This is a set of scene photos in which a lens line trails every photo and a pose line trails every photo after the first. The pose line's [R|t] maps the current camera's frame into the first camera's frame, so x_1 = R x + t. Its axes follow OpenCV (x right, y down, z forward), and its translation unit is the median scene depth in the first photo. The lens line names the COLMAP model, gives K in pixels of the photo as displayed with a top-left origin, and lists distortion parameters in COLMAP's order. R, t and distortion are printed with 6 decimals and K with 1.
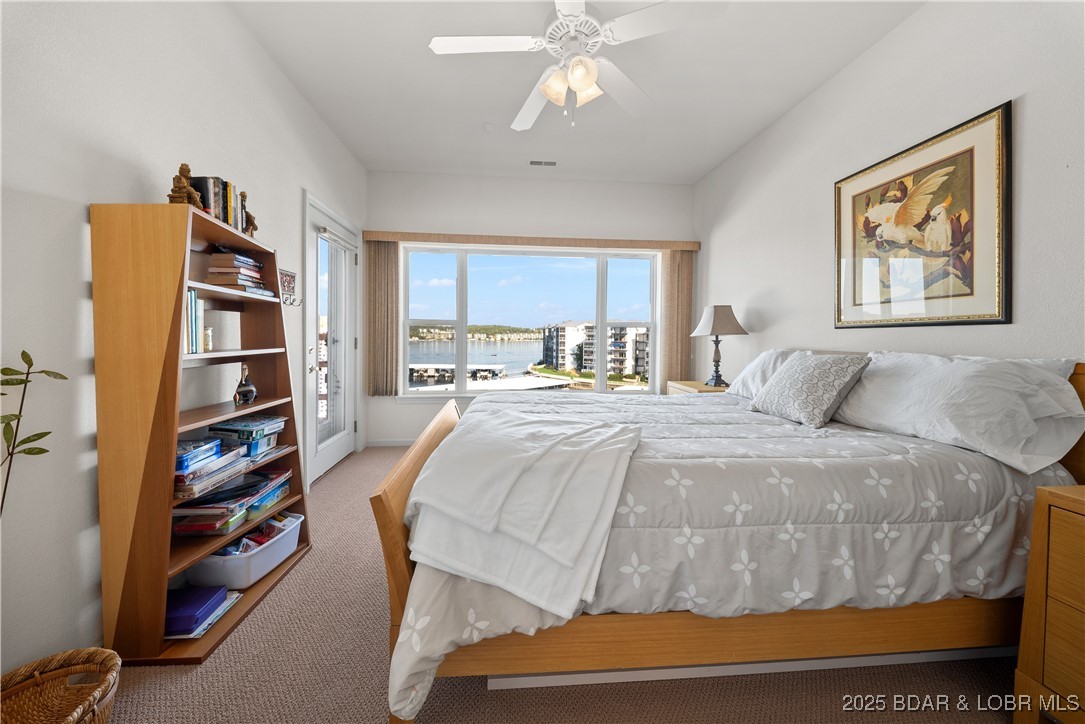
lens RADIAL K [[383.4, 0, 539.6], [0, 383.4, 341.4], [0, 0, 1]] dist [0.002642, -0.007085]
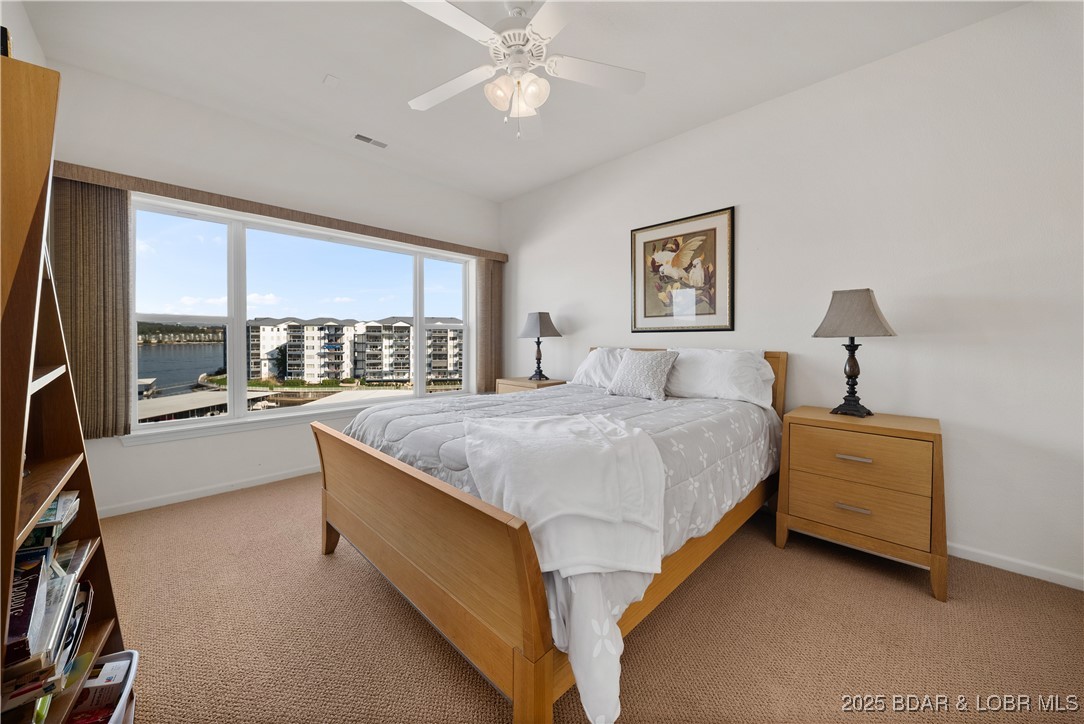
lens RADIAL K [[383.1, 0, 539.1], [0, 383.1, 341.5], [0, 0, 1]] dist [0.002642, -0.007085]
pose [[0.762361, -0.010560, 0.647066, -0.302771], [0.011618, 0.999929, 0.002630, -0.005552], [-0.647047, 0.005512, 0.762430, 0.097685]]
